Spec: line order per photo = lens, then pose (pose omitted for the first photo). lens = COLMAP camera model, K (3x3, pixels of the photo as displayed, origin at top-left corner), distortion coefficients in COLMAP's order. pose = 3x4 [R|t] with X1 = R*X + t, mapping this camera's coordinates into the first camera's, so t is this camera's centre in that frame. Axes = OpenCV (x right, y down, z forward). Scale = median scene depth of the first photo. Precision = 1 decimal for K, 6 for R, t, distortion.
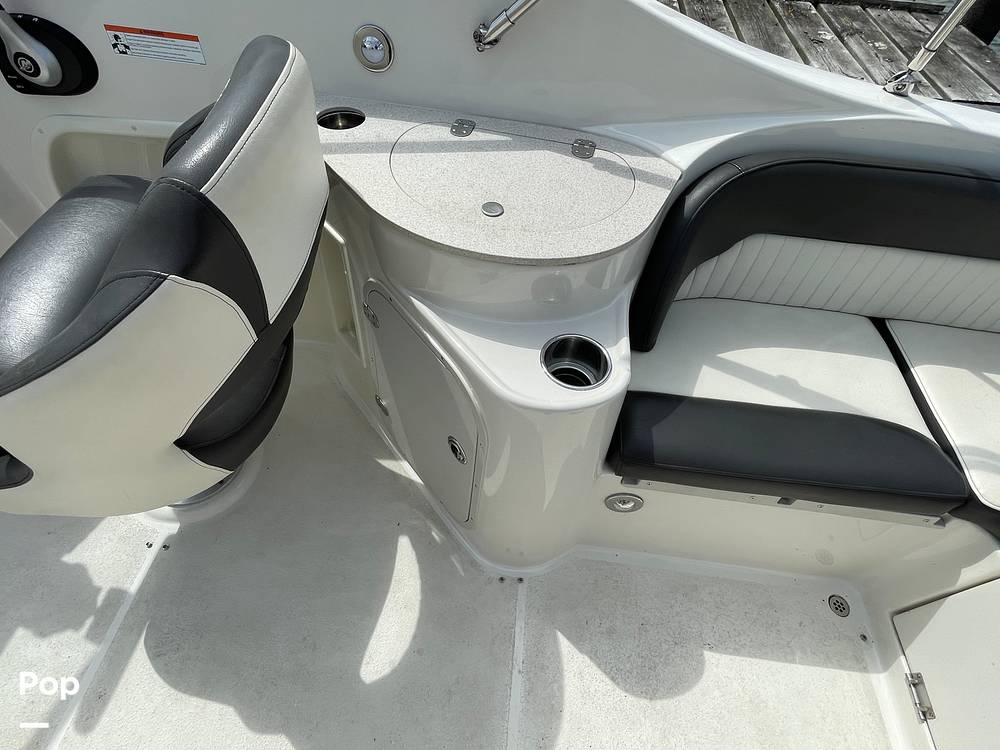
lens RADIAL K [[499.4, 0, 503.4], [0, 499.4, 372.0], [0, 0, 1]] dist [-0.013264, 0.002124]
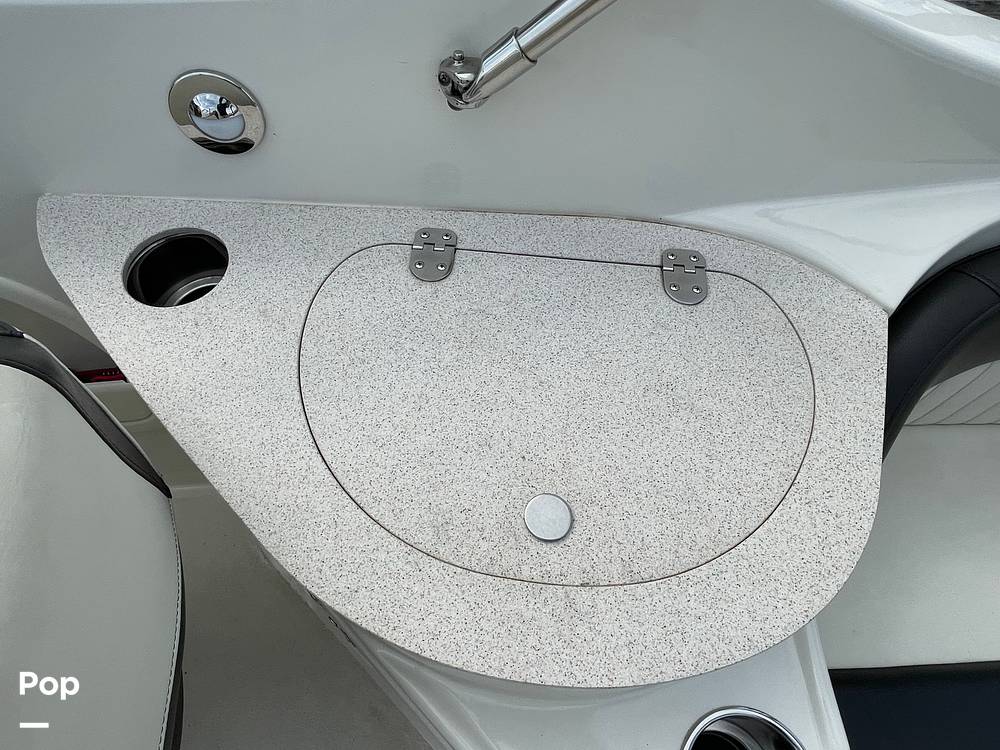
lens RADIAL K [[584.8, 0, 488.8], [0, 584.8, 353.4], [0, 0, 1]] dist [-0.006204, -0.001923]
pose [[0.990116, -0.133108, 0.044193, -0.064954], [0.125692, 0.981928, 0.141485, -0.455296], [-0.062227, -0.134532, 0.988953, 0.404459]]
